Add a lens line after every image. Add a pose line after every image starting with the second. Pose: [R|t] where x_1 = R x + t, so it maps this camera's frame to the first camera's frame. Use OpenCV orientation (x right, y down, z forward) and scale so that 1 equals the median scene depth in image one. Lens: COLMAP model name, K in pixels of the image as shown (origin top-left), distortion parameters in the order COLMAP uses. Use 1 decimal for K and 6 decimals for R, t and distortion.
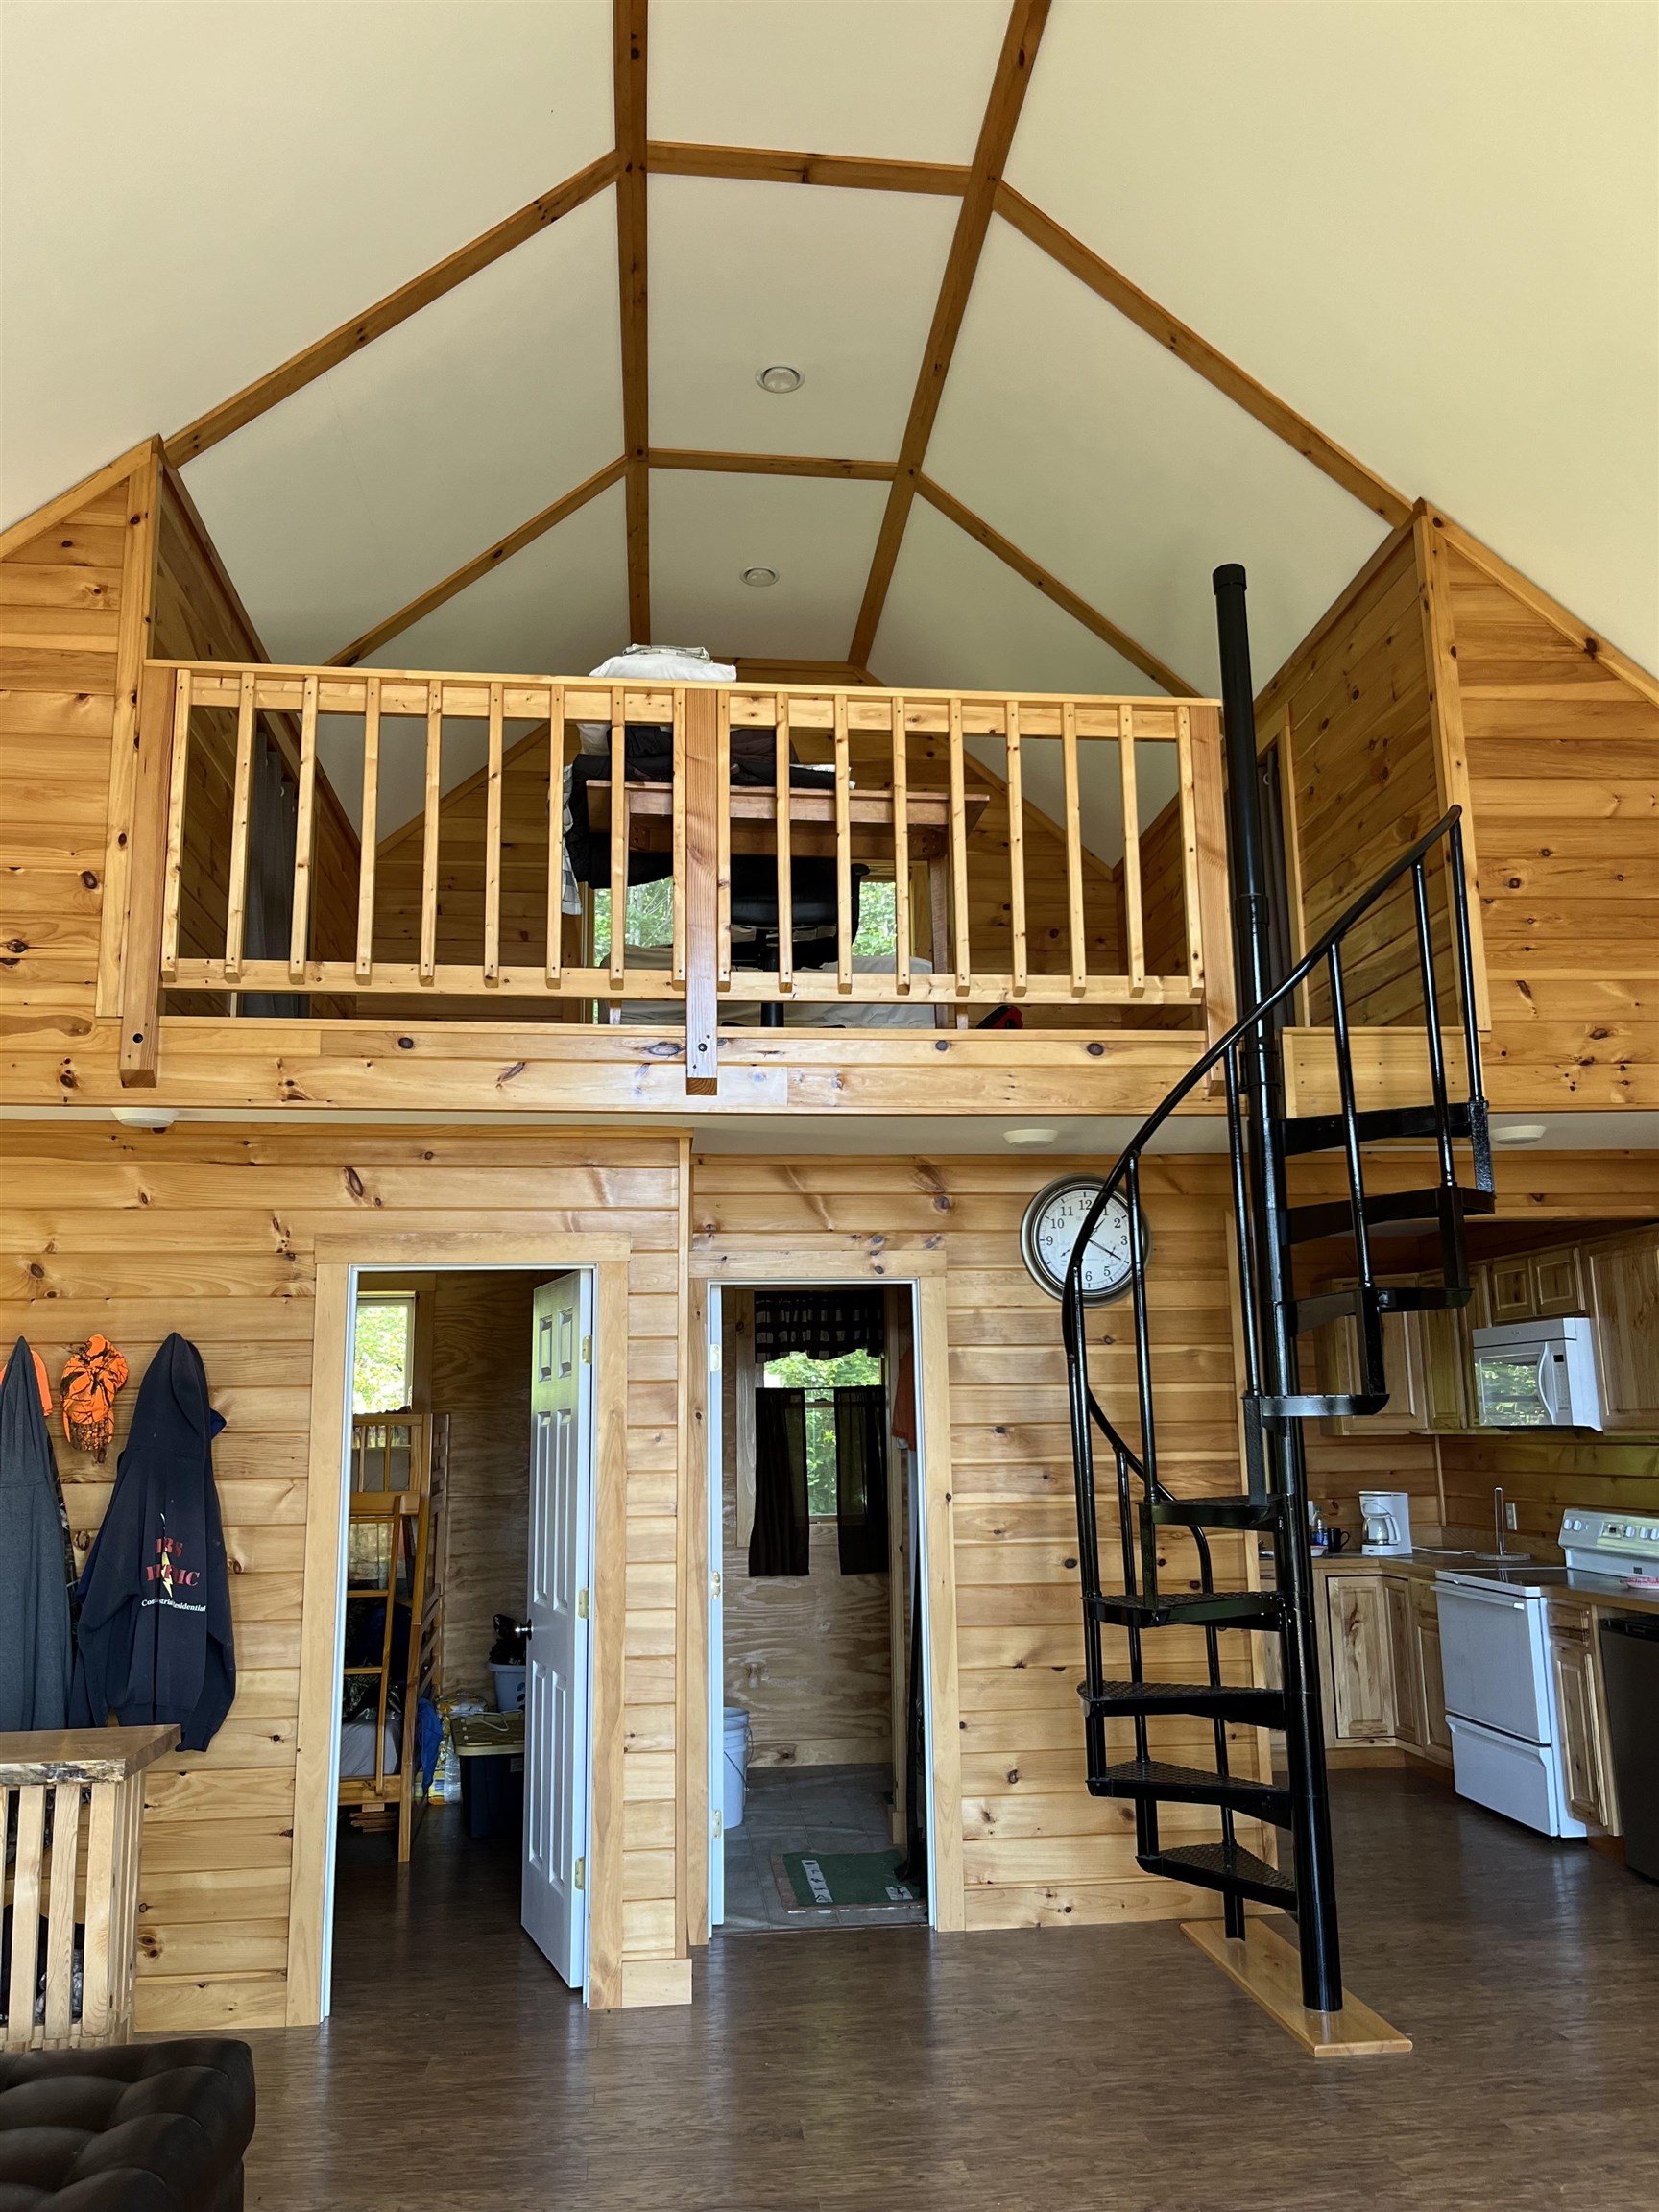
lens RADIAL K [[1694.9, 0, 829.5], [0, 1694.9, 1106.0], [0, 0, 1]] dist [0.054737, -0.075005]
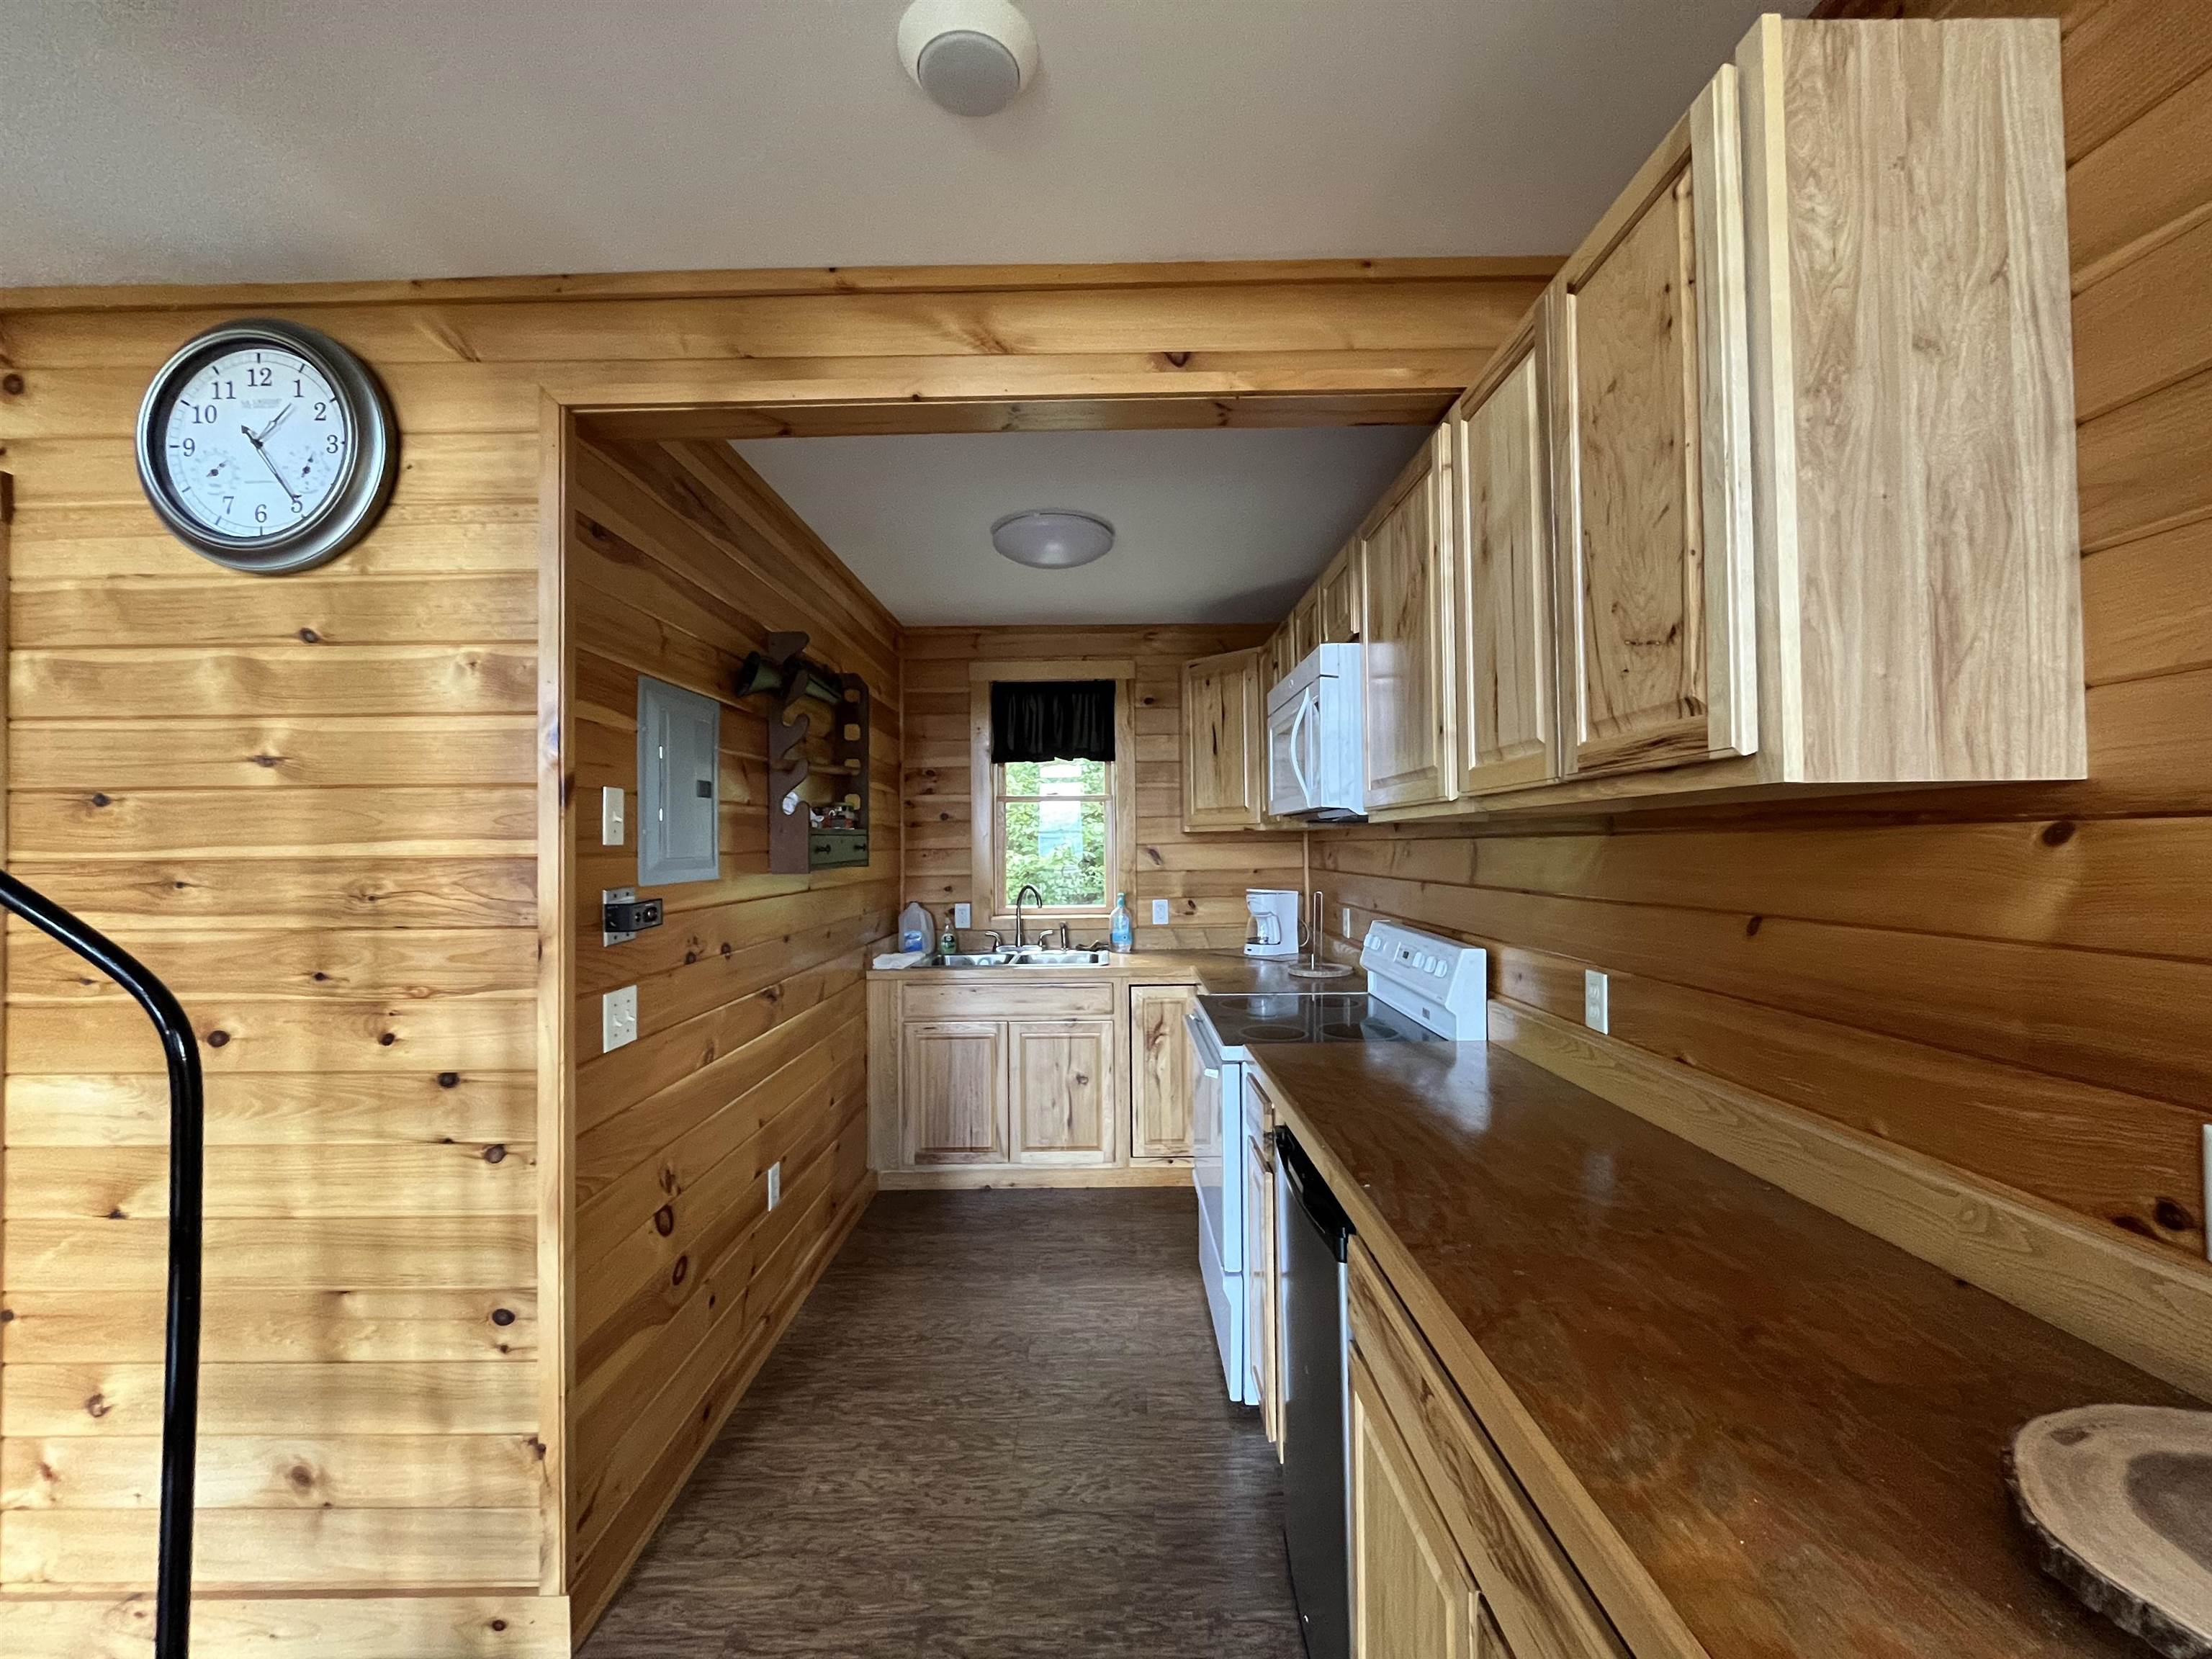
lens RADIAL K [[894.0, 0, 1100.5], [0, 894.0, 824.8], [0, 0, 1]] dist [0.005361, 0.000378]
pose [[0.992580, 0.003011, -0.121560, 0.335359], [0.017472, 0.985789, 0.167078, 0.115376], [0.120335, -0.167963, 0.978421, 0.559478]]
